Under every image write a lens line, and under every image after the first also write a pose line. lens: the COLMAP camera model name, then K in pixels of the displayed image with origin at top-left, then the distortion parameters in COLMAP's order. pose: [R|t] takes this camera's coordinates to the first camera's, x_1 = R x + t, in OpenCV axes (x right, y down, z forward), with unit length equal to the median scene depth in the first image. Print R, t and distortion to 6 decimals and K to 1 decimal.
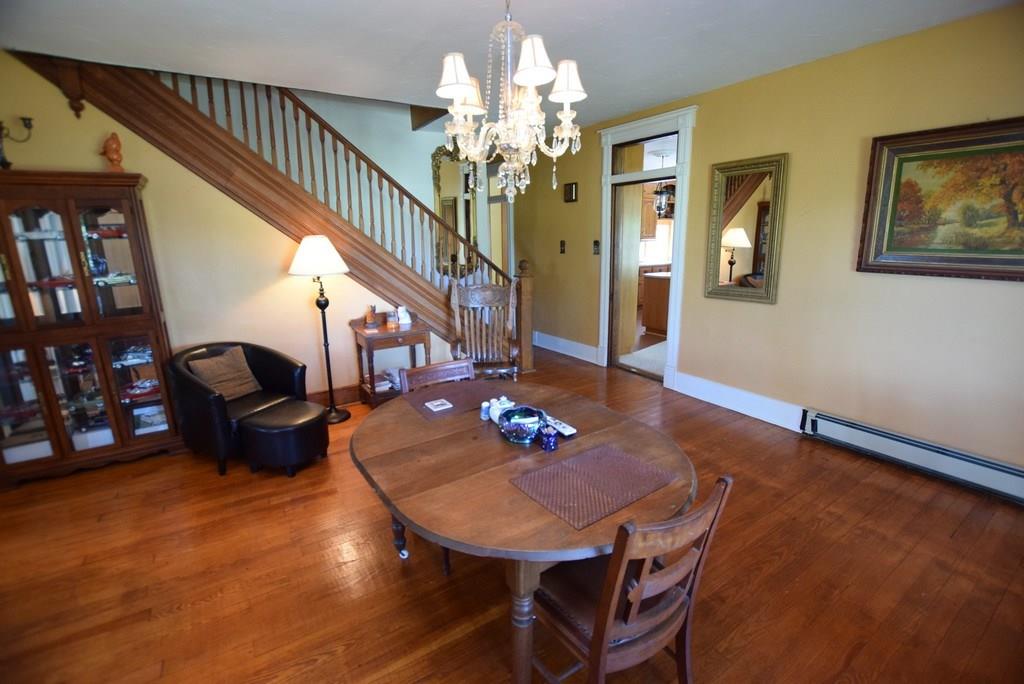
lens RADIAL K [[450.0, 0, 515.4], [0, 450.0, 340.8], [0, 0, 1]] dist [-0.026519, -0.000159]
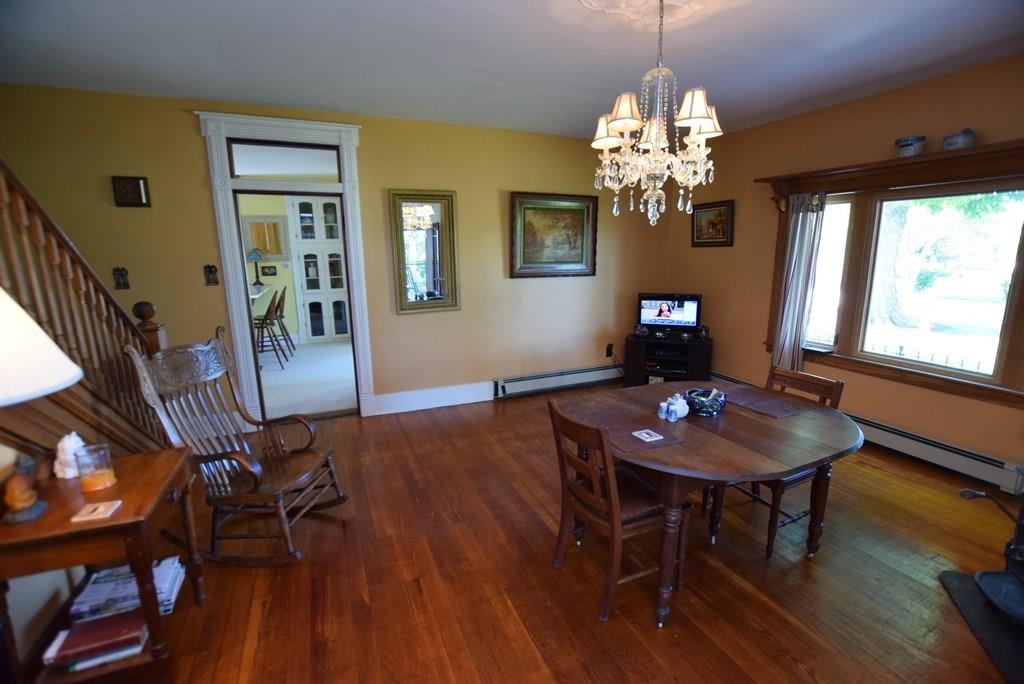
lens RADIAL K [[450.0, 0, 515.4], [0, 450.0, 340.8], [0, 0, 1]] dist [-0.026519, -0.000159]
pose [[0.178108, -0.181999, 0.967034, -0.702472], [0.229919, 0.963241, 0.138938, -0.153990], [-0.956773, 0.197594, 0.213406, 0.668638]]
